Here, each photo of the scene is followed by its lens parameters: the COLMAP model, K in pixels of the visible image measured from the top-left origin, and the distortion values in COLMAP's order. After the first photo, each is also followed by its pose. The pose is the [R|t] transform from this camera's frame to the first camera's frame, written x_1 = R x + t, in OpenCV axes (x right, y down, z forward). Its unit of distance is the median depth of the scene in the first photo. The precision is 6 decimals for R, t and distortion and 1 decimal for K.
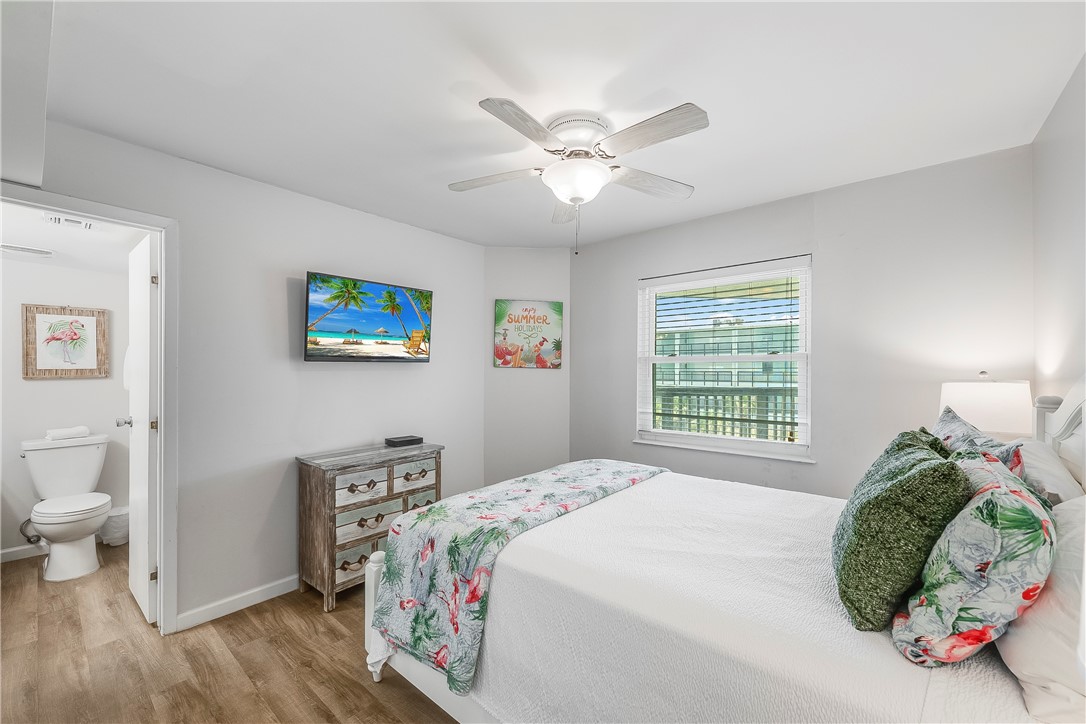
lens RADIAL K [[426.9, 0, 538.7], [0, 426.9, 362.9], [0, 0, 1]] dist [0.002311, -0.000573]
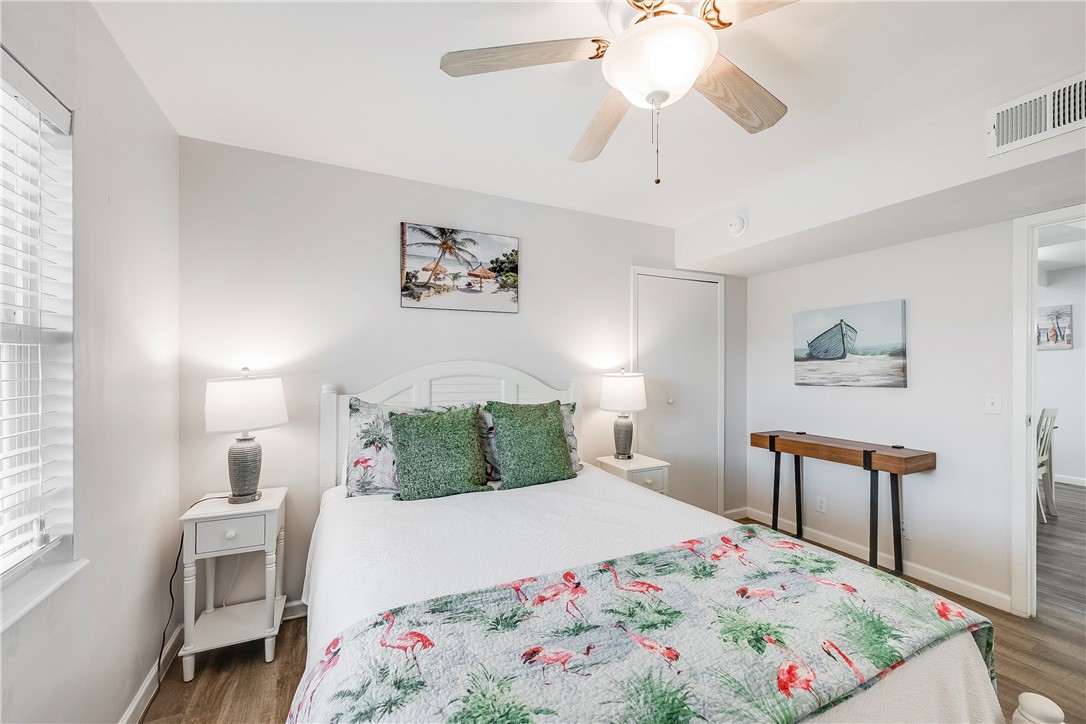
lens RADIAL K [[425.6, 0, 539.2], [0, 425.6, 369.9], [0, 0, 1]] dist [0.004363, 0.000270]
pose [[-0.913701, -0.004488, 0.406362, -0.003652], [-0.005431, 0.999985, -0.001166, 0.011934], [-0.406351, -0.003272, -0.913711, 0.846324]]
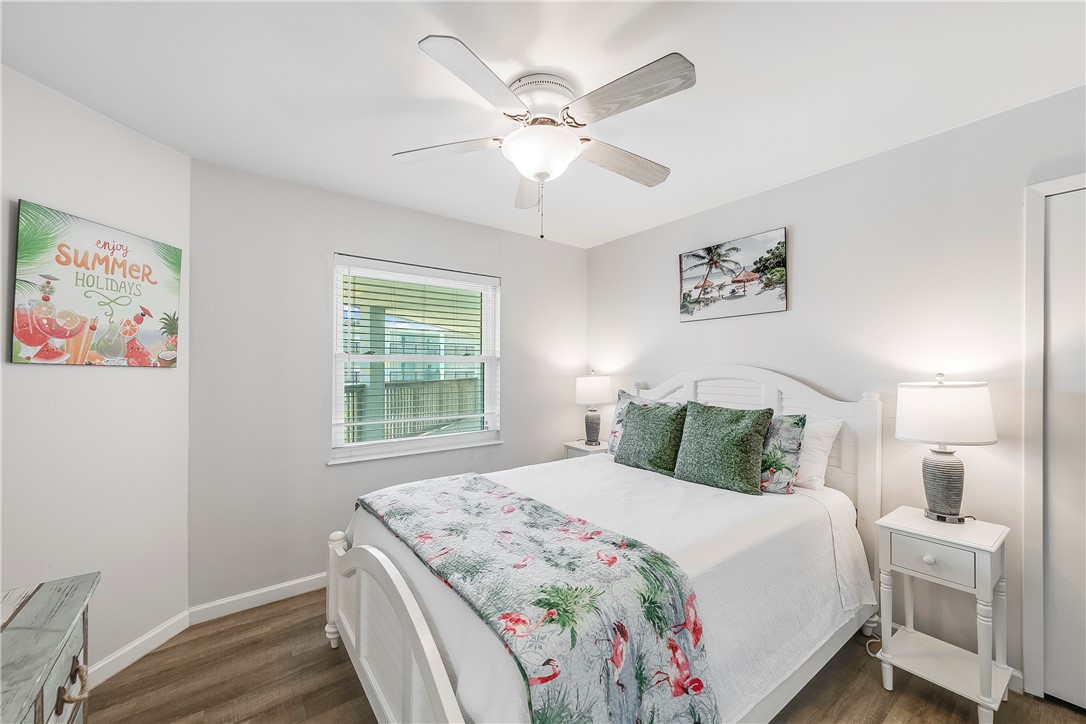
lens RADIAL K [[426.9, 0, 548.6], [0, 426.9, 366.3], [0, 0, 1]] dist [0.002311, -0.000573]
pose [[0.218608, 0.007300, 0.975786, -0.389666], [-0.013614, 0.999898, -0.004431, 0.007167], [-0.975718, -0.012316, 0.218685, 0.408450]]
